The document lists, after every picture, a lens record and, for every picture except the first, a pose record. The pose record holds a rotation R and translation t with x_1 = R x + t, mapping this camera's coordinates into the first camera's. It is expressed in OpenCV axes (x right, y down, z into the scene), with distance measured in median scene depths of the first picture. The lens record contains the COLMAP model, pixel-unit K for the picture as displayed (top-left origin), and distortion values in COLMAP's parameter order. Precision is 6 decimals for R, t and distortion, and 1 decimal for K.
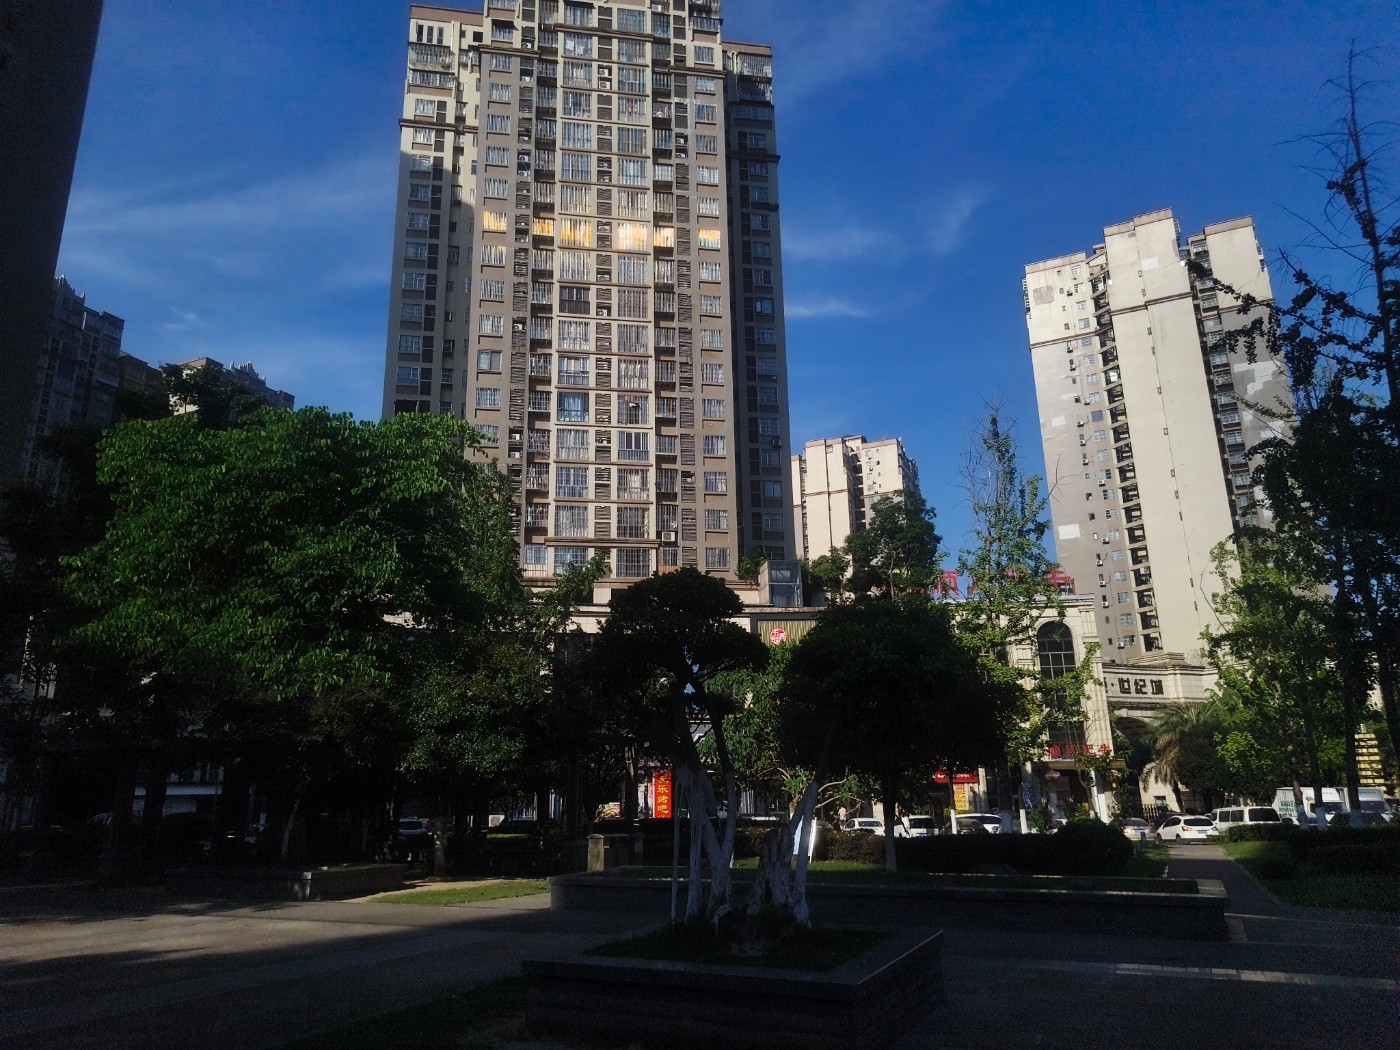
lens RADIAL K [[983.0, 0, 697.1], [0, 983.0, 521.7], [0, 0, 1]] dist [0.047622, -0.034481]
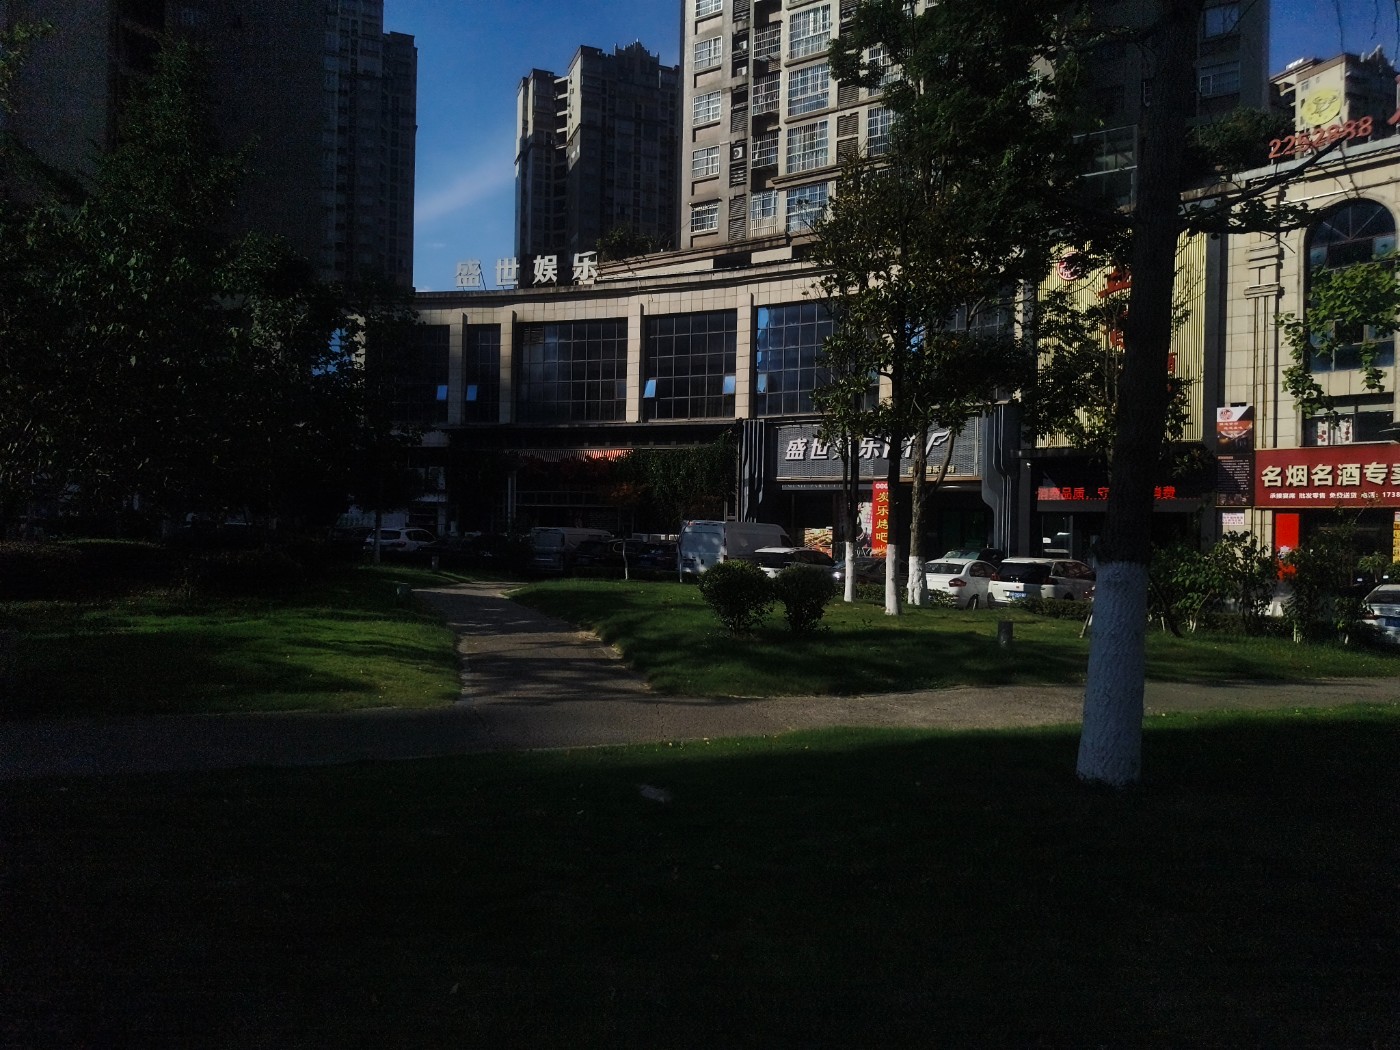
lens RADIAL K [[983.0, 0, 699.6], [0, 983.0, 519.1], [0, 0, 1]] dist [0.047622, -0.034481]
pose [[0.730052, 0.024757, -0.682944, 0.158618], [0.150503, 0.968983, 0.196010, 0.054971], [0.666614, -0.245882, 0.703682, 0.191532]]
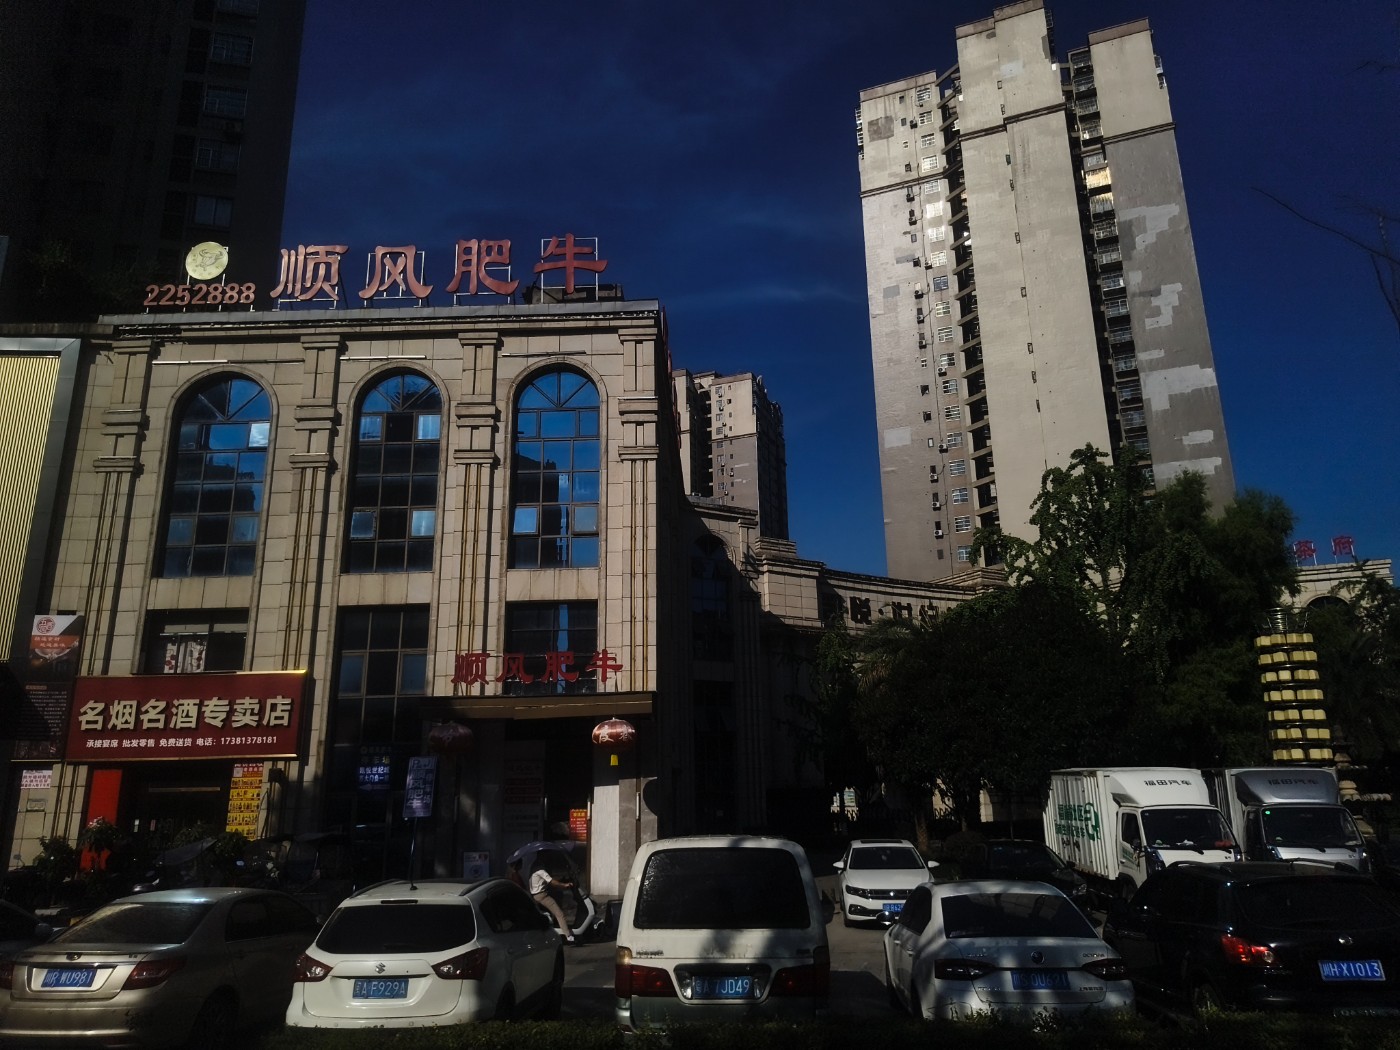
lens RADIAL K [[983.0, 0, 695.2], [0, 983.0, 526.0], [0, 0, 1]] dist [0.047622, -0.034481]
pose [[0.998073, 0.021343, 0.058268, 0.188409], [-0.021511, 0.999766, 0.002254, 0.078991], [-0.058206, -0.003503, 0.998298, 0.283665]]
